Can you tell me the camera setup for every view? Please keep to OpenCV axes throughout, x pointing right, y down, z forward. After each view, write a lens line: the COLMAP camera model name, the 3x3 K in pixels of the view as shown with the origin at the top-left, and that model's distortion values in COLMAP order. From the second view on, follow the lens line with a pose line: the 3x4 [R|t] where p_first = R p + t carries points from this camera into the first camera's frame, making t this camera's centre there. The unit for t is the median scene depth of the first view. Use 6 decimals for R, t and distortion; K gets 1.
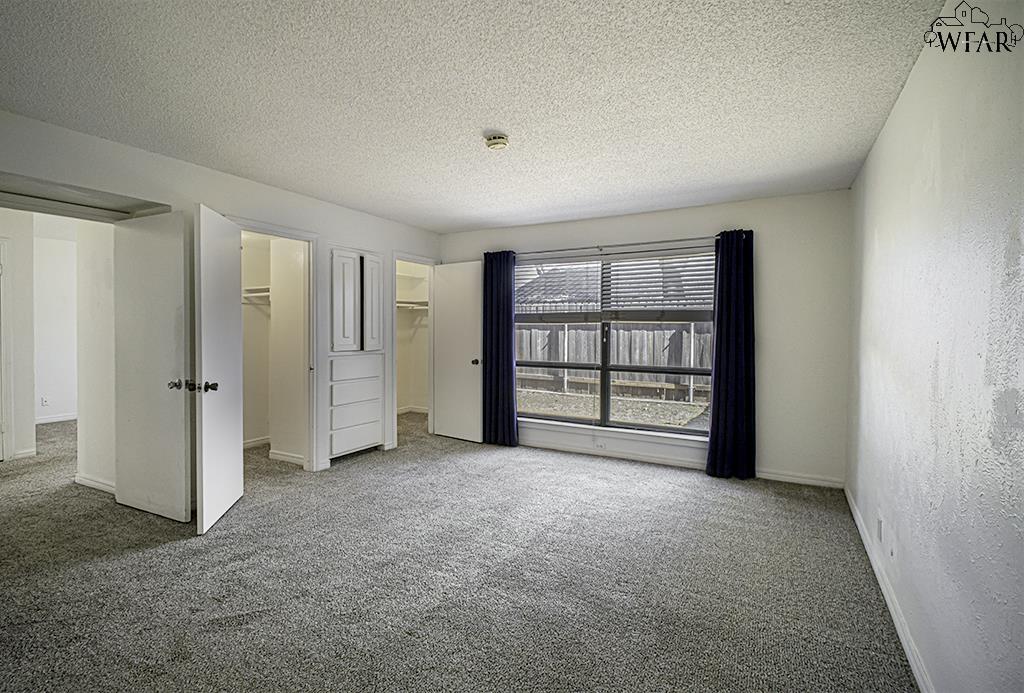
lens RADIAL K [[477.0, 0, 512.0], [0, 477.0, 346.5], [0, 0, 1]] dist [0.000047, -0.000057]
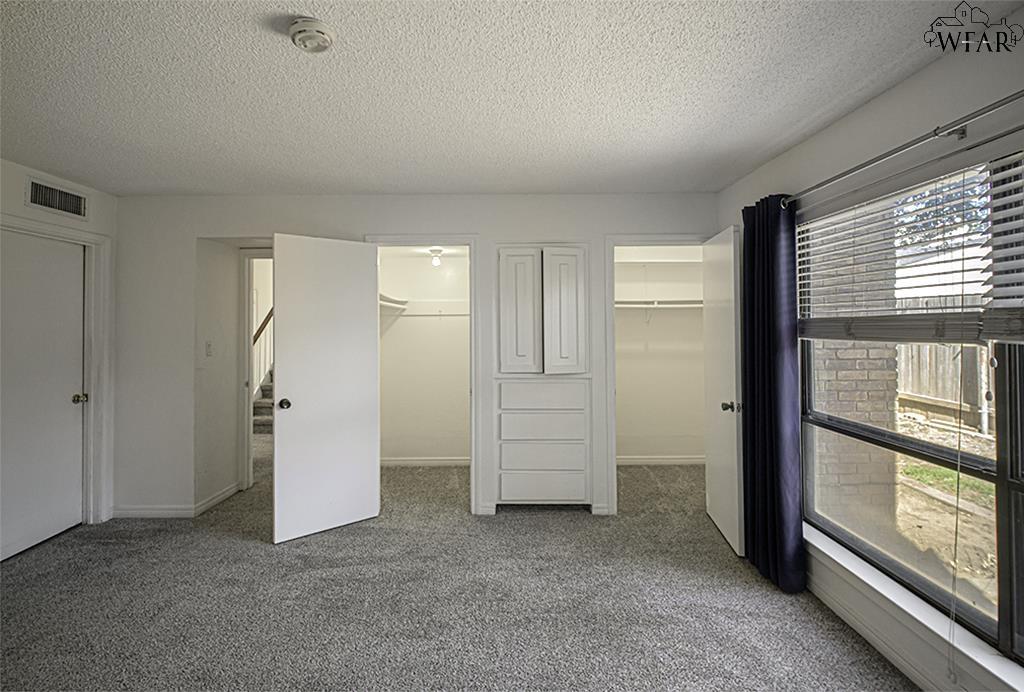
lens RADIAL K [[494.7, 0, 512.2], [0, 494.7, 321.0], [0, 0, 1]] dist [-0.000775, -0.000350]
pose [[0.486252, -0.014355, -0.873701, 0.358900], [-0.027984, 0.999096, -0.031990, -0.048936], [0.873371, 0.040005, 0.485411, 0.572328]]
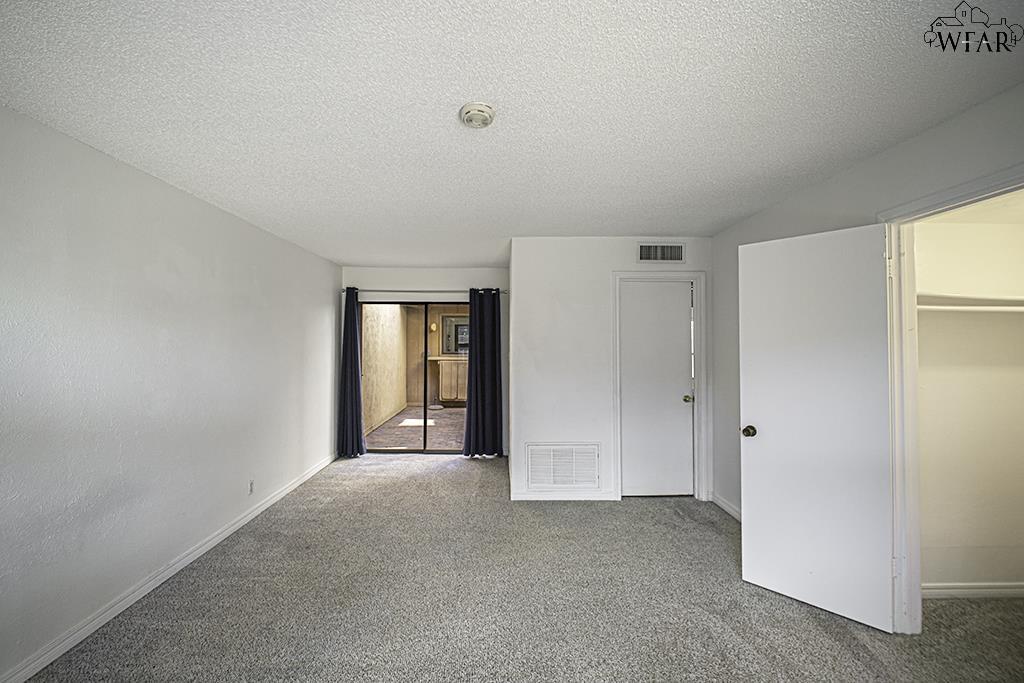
lens RADIAL K [[468.1, 0, 497.5], [0, 468.1, 331.1], [0, 0, 1]] dist [0.000396, -0.000245]
pose [[-0.872111, -0.015838, -0.489052, 0.167006], [-0.021073, 0.999764, 0.005203, -0.068630], [0.488854, 0.014843, -0.872239, 0.999657]]
